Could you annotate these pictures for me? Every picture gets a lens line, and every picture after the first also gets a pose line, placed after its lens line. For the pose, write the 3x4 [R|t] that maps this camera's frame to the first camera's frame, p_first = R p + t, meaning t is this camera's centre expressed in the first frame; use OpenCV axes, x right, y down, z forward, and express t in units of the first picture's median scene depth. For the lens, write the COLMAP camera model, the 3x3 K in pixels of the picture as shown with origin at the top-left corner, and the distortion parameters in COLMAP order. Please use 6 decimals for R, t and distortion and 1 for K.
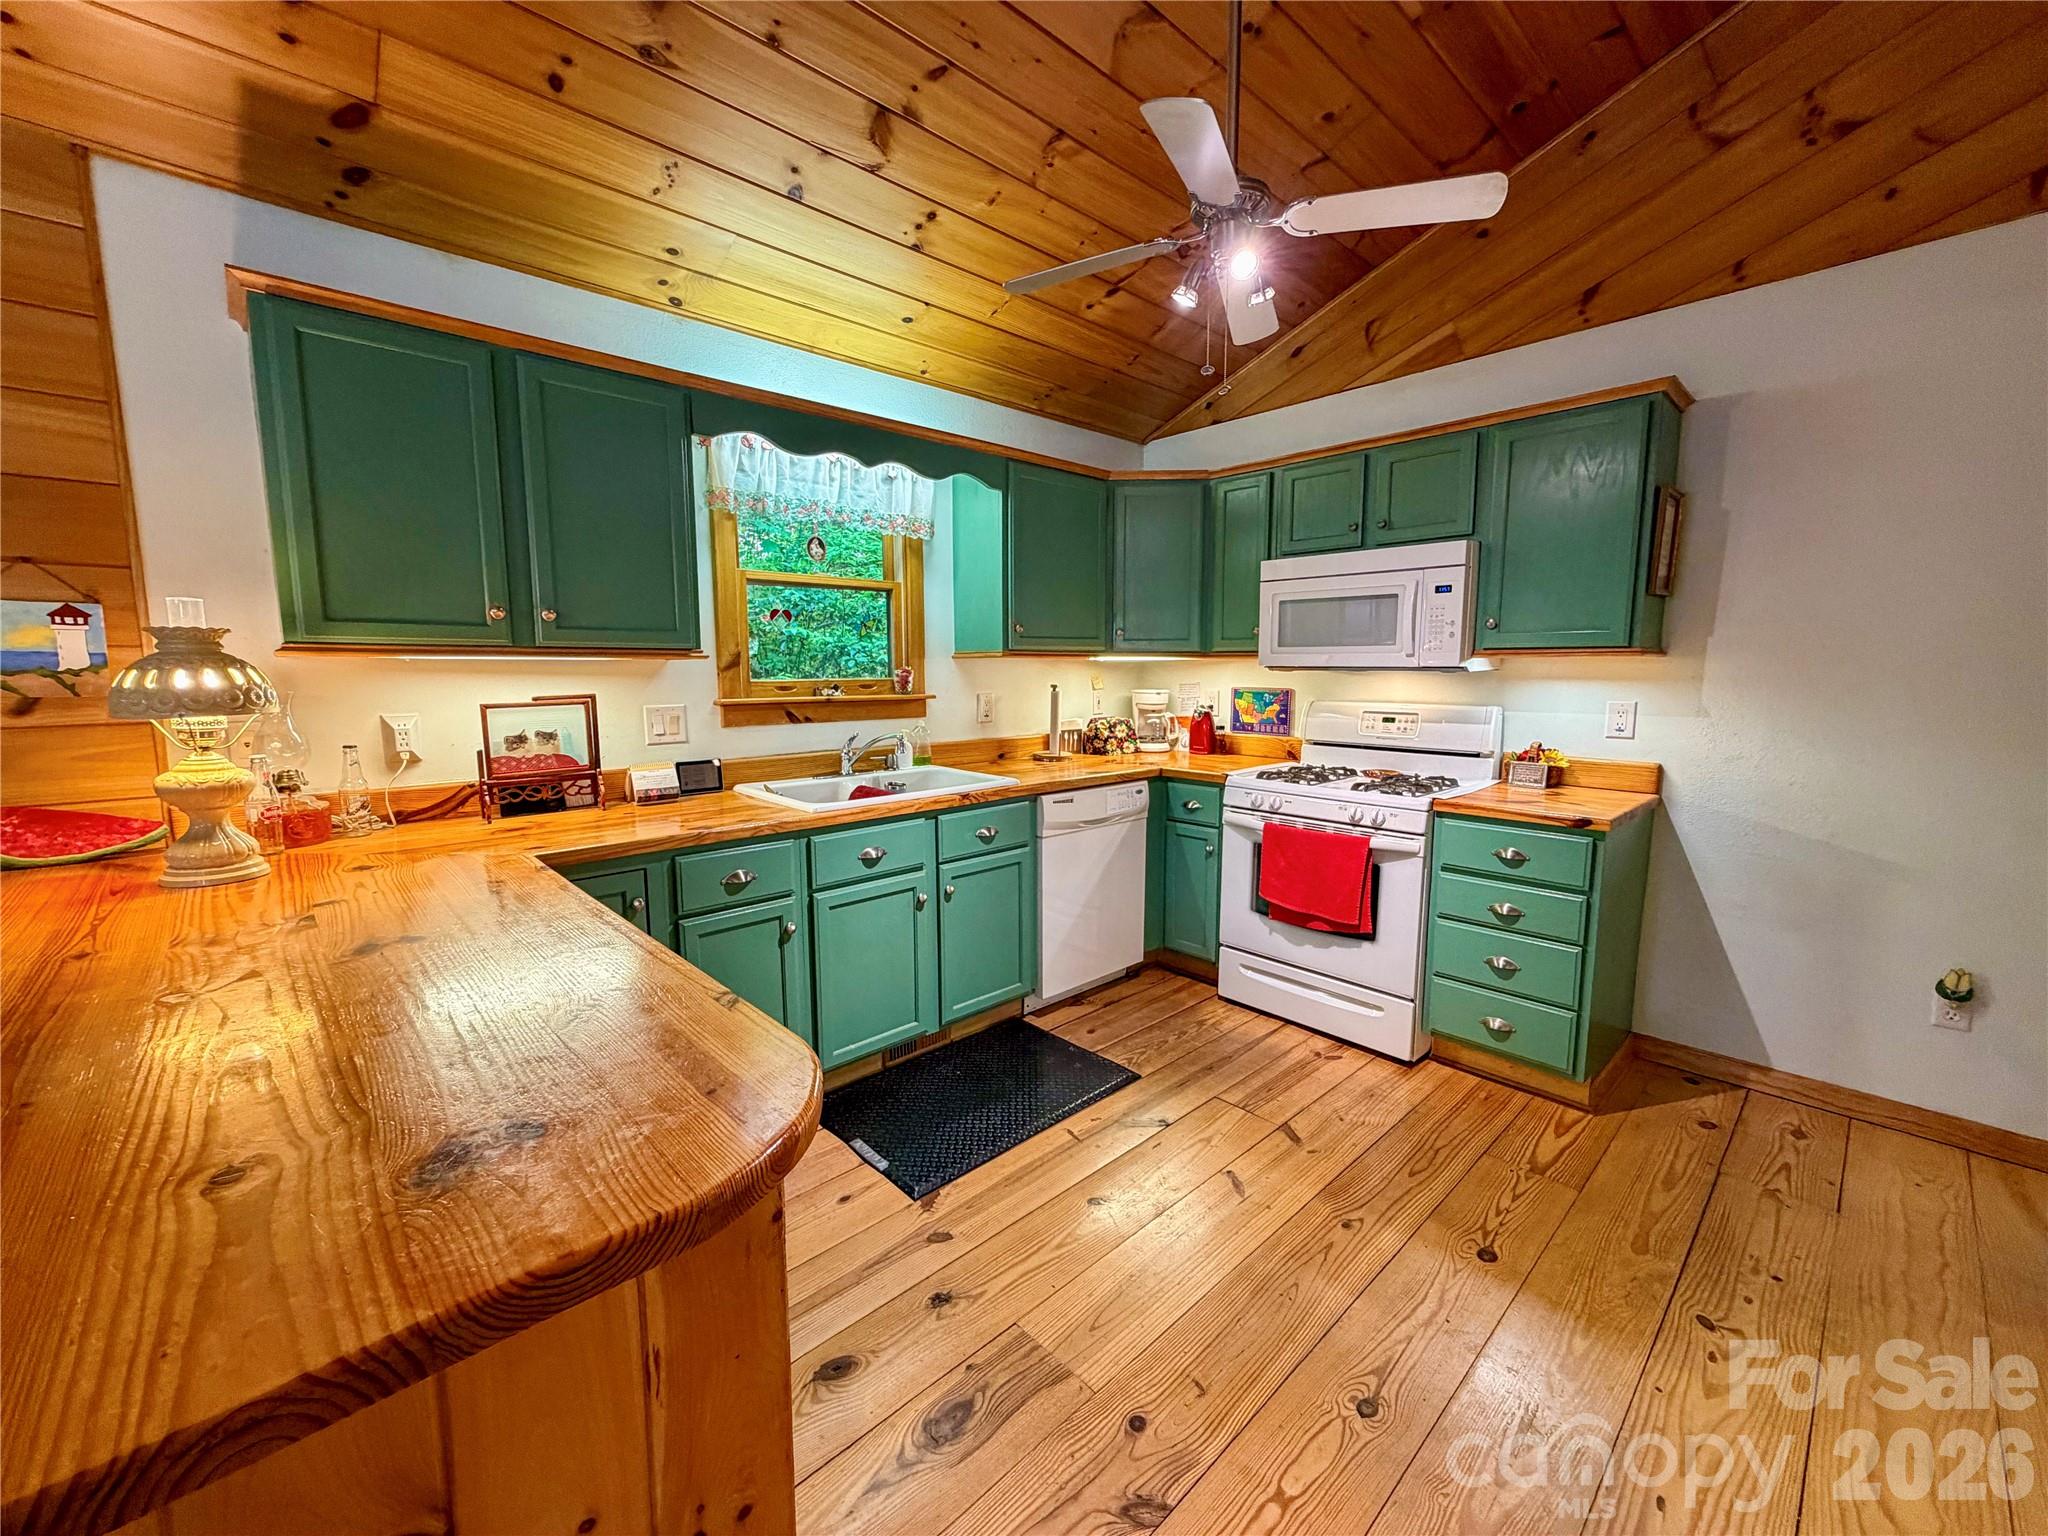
lens RADIAL K [[814.2, 0, 1018.1], [0, 814.2, 767.6], [0, 0, 1]] dist [0.000952, -0.000356]
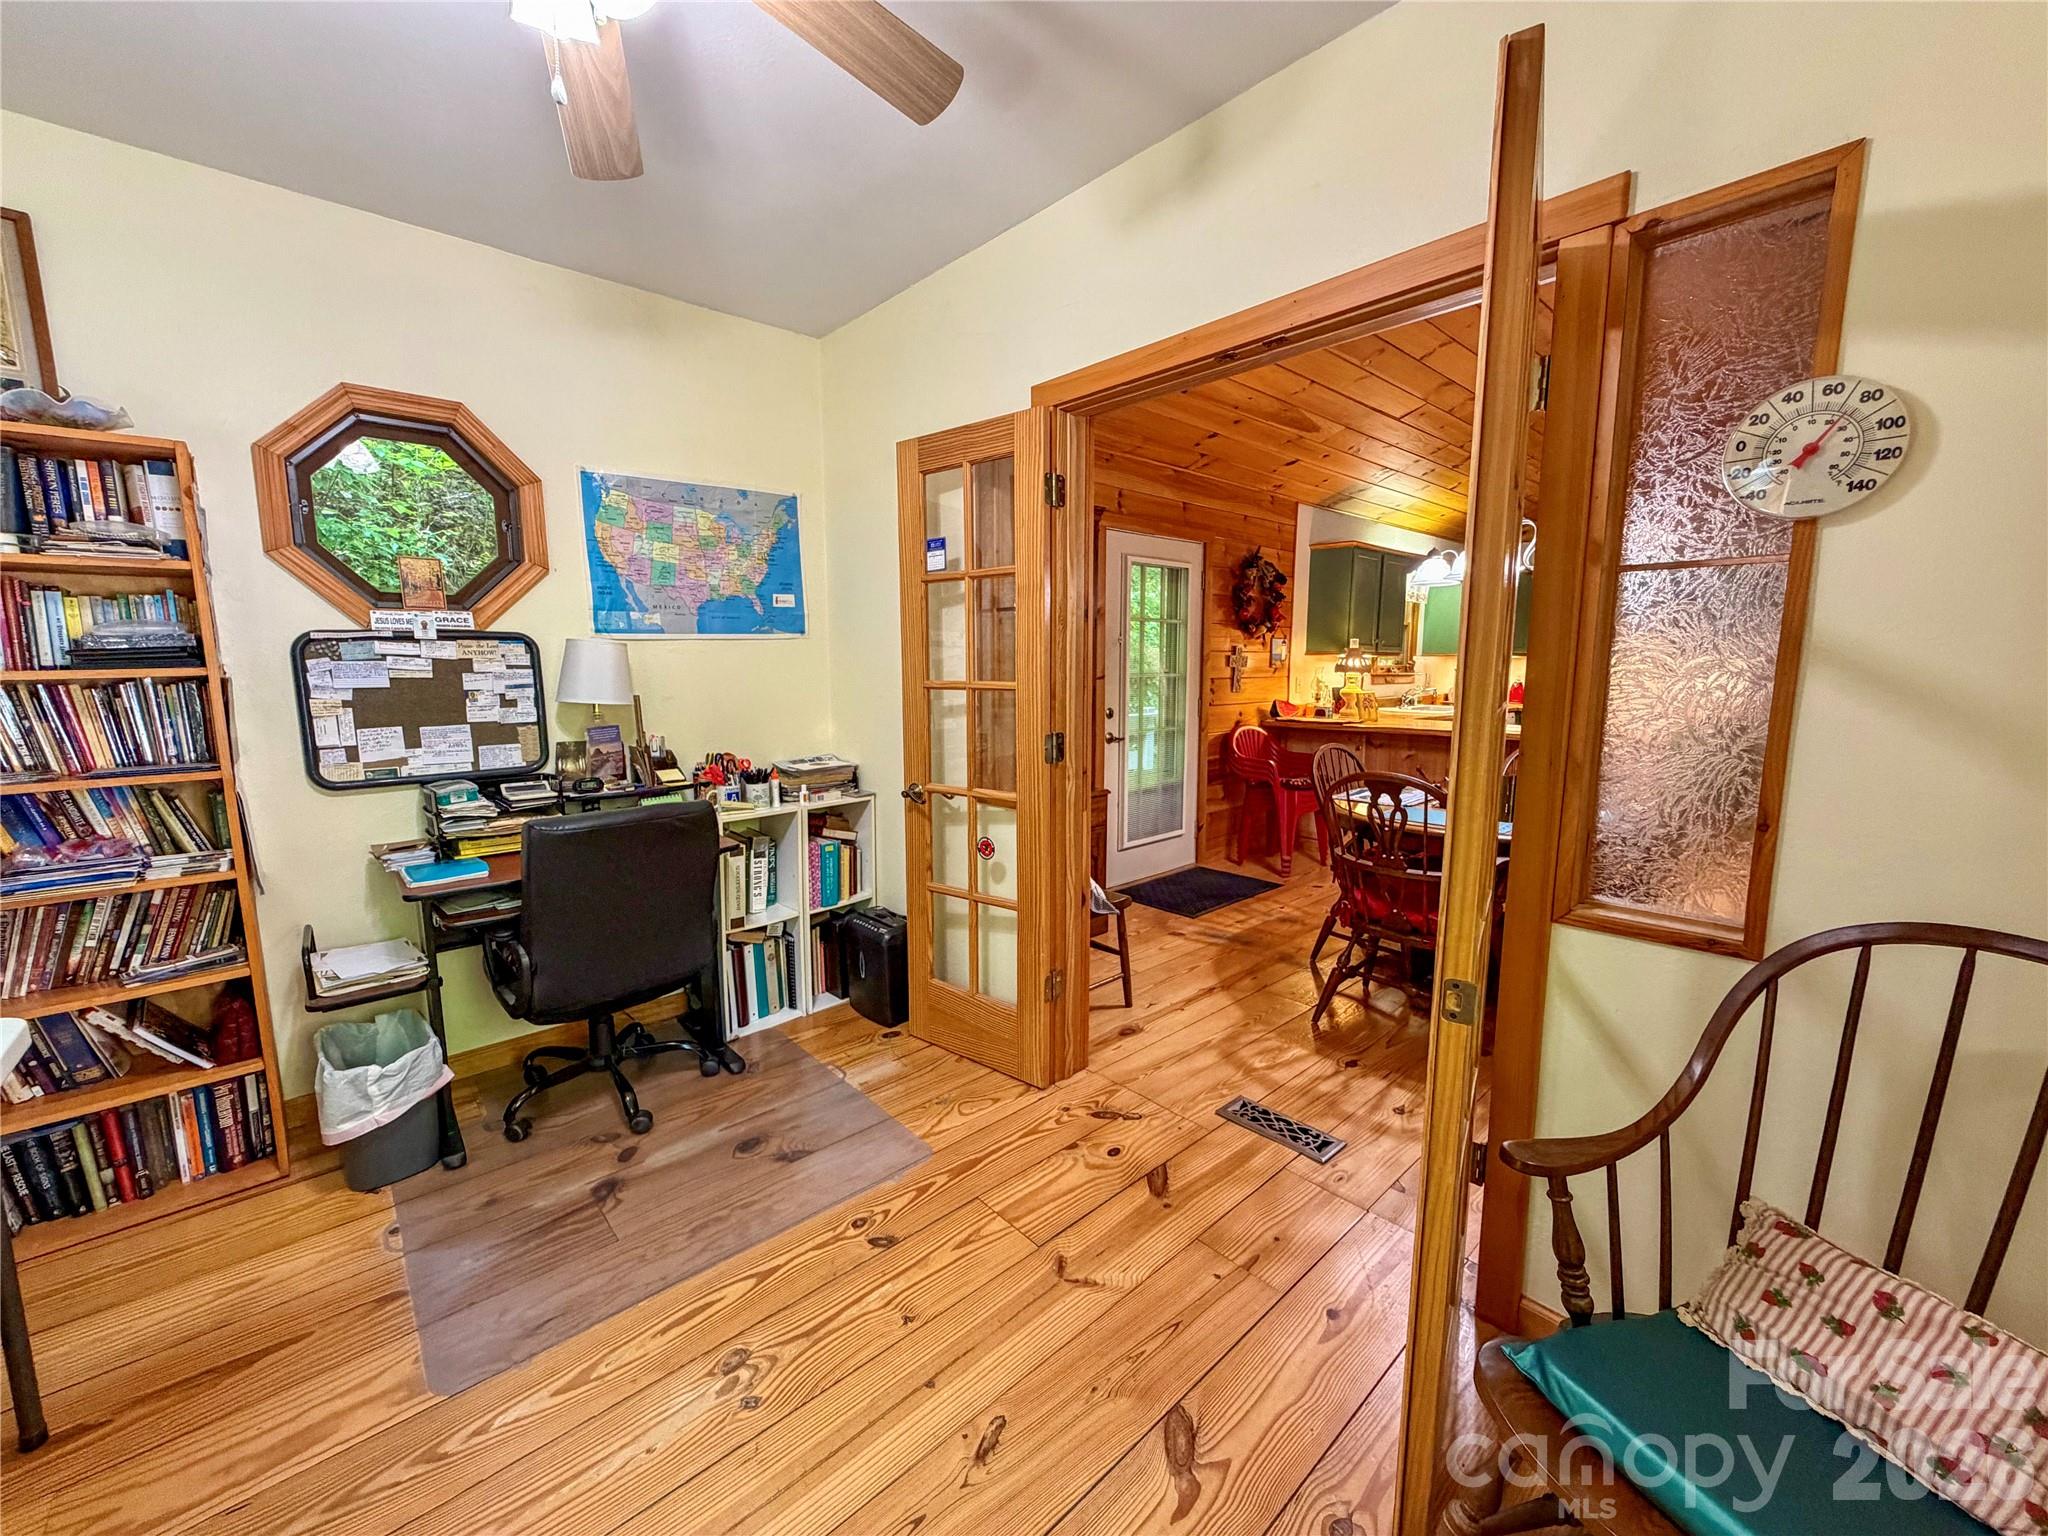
lens RADIAL K [[814.2, 0, 1019.2], [0, 814.2, 764.6], [0, 0, 1]] dist [0.000952, -0.000356]
pose [[0.999993, 0.000738, -0.003660, -1.482480], [-0.000746, 0.999997, -0.002390, 0.205710], [0.003658, 0.002392, 0.999990, -1.512477]]
